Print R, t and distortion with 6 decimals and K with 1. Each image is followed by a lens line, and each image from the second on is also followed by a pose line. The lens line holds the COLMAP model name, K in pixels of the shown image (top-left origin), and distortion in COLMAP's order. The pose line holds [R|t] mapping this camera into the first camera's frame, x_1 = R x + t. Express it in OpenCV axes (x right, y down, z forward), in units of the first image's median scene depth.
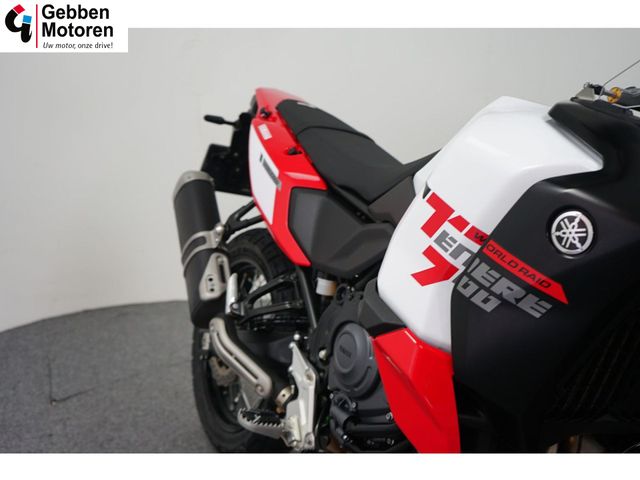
lens RADIAL K [[736.4, 0, 320.0], [0, 736.4, 240.0], [0, 0, 1]] dist [0.014952, 0.015189]
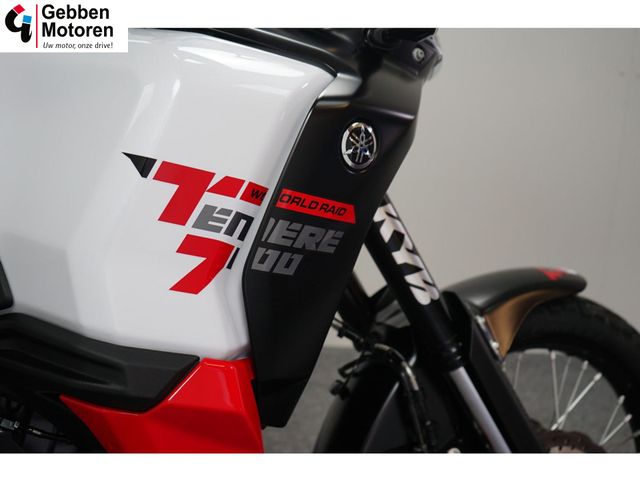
lens RADIAL K [[909.6, 0, 320.0], [0, 909.6, 240.0], [0, 0, 1]] dist [-0.002128, -0.000851]
pose [[0.077405, -0.331375, 0.940319, -0.665661], [0.251340, 0.919173, 0.303233, -0.223046], [-0.964799, 0.212868, 0.154437, 0.772304]]
